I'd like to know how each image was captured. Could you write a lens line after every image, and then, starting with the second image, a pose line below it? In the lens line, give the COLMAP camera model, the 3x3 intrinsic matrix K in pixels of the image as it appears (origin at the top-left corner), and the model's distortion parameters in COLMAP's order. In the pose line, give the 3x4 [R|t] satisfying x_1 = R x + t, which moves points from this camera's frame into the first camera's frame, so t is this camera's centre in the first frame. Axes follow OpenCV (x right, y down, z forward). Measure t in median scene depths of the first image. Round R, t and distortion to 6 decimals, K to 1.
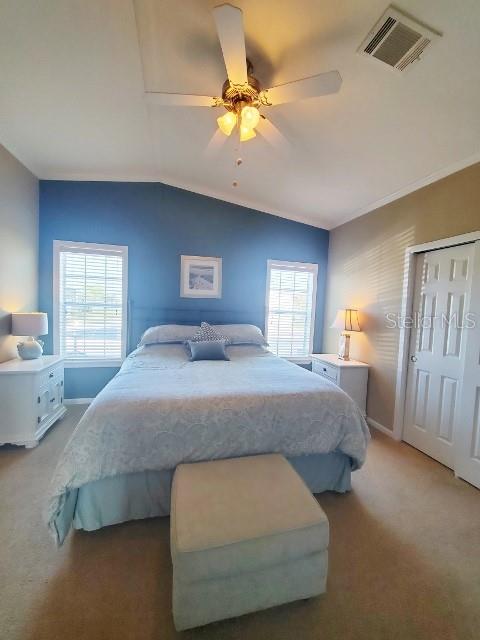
lens RADIAL K [[253.9, 0, 238.2], [0, 253.9, 317.5], [0, 0, 1]] dist [0.003333, -0.000009]
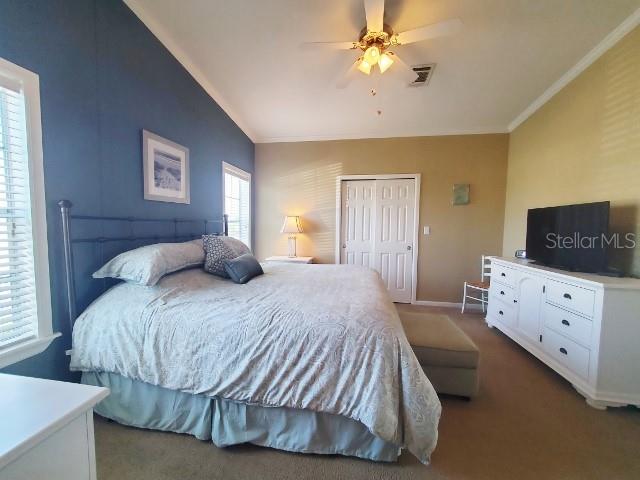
lens RADIAL K [[253.9, 0, 318.4], [0, 253.9, 239.2], [0, 0, 1]] dist [0.003333, -0.000009]
pose [[0.402385, -0.091083, 0.910928, -0.626801], [0.046234, 0.995790, 0.079145, -0.013214], [-0.914302, 0.010269, 0.404902, 0.369122]]
